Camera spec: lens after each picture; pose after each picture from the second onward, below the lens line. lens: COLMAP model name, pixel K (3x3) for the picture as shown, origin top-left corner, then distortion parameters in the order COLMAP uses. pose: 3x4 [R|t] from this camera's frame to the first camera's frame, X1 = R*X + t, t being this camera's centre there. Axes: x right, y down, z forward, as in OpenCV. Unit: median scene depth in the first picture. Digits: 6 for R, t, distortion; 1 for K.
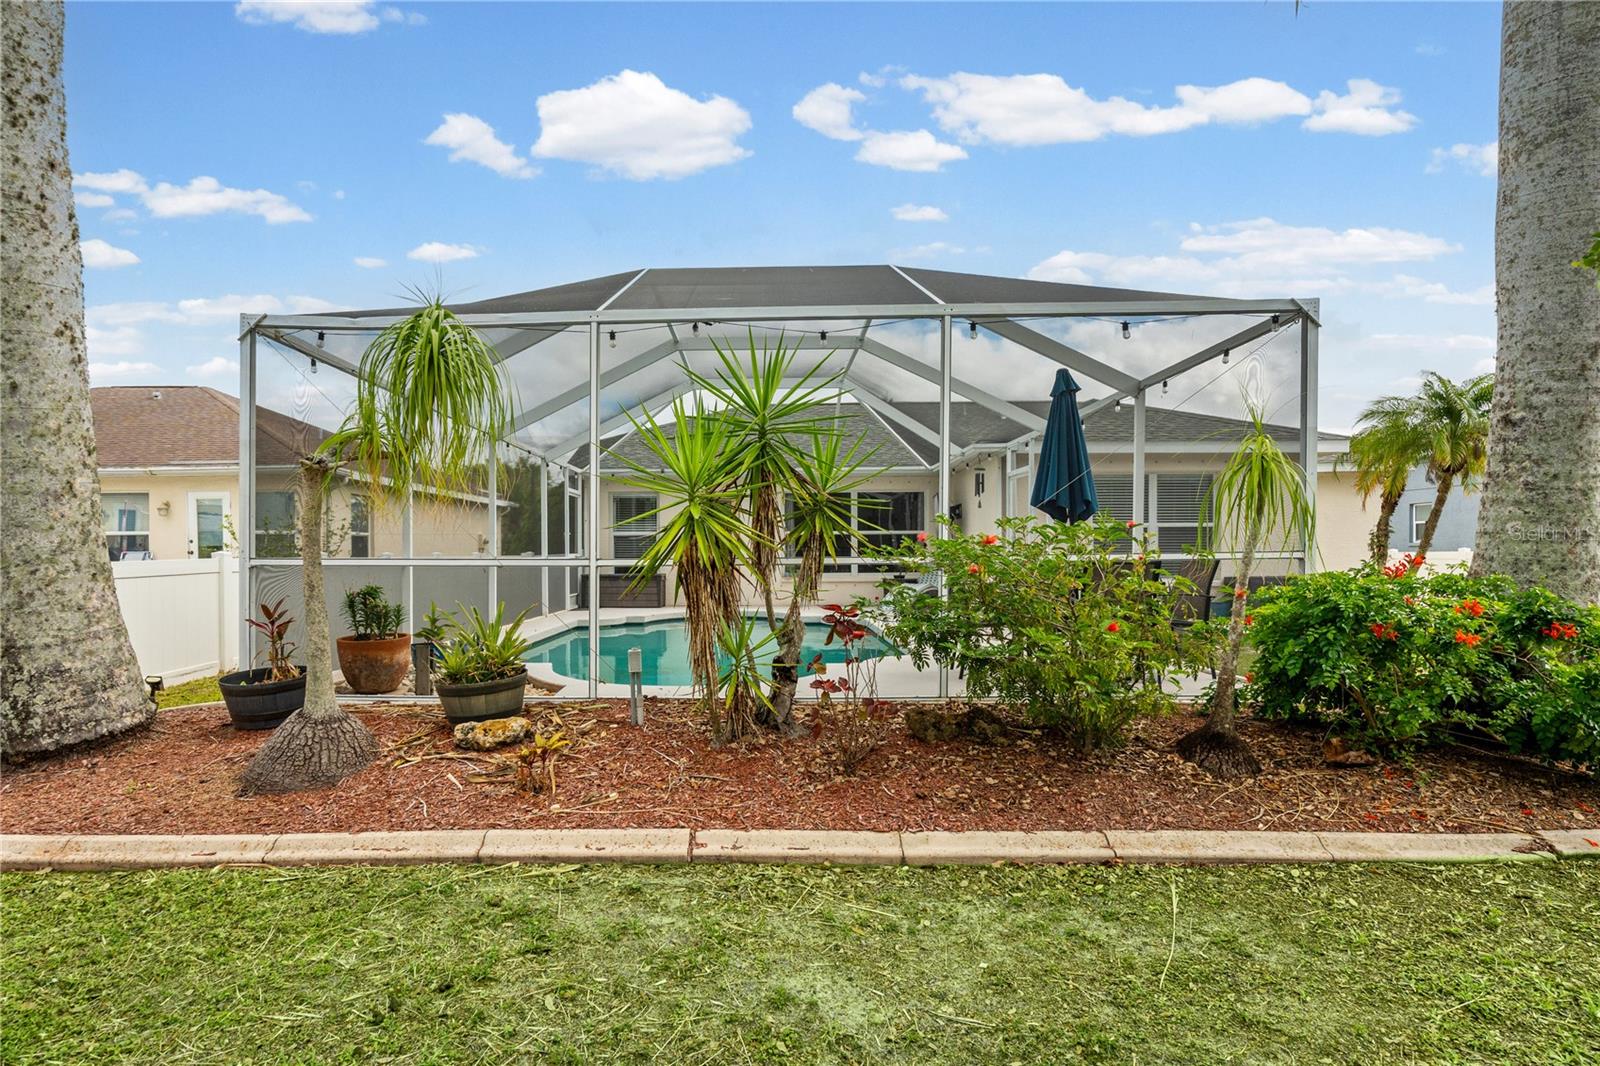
lens RADIAL K [[864.7, 0, 863.5], [0, 864.7, 531.6], [0, 0, 1]] dist [-0.003603, 0.000143]
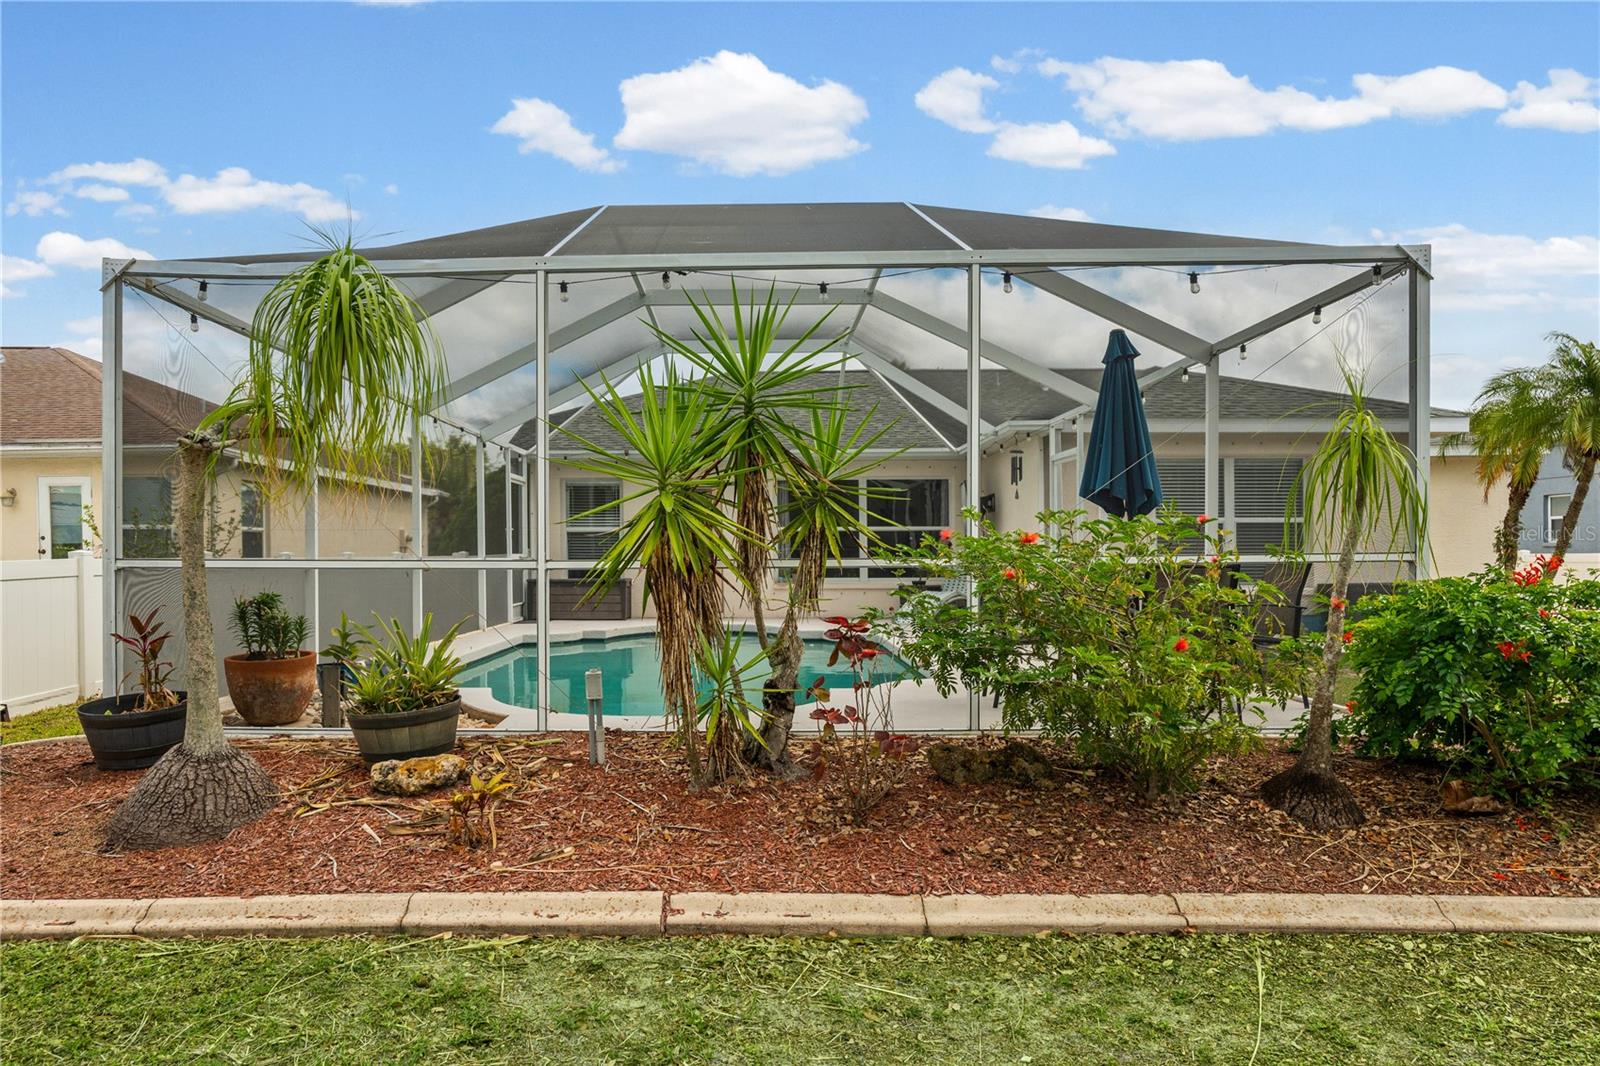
lens RADIAL K [[1157.3, 0, 702.9], [0, 1157.3, 449.6], [0, 0, 1]] dist [-0.004869, 0.002173]
pose [[0.999998, -0.001039, 0.001894, -0.171817], [0.001053, 0.999972, -0.007447, -0.068703], [-0.001886, 0.007449, 0.999970, -0.101177]]
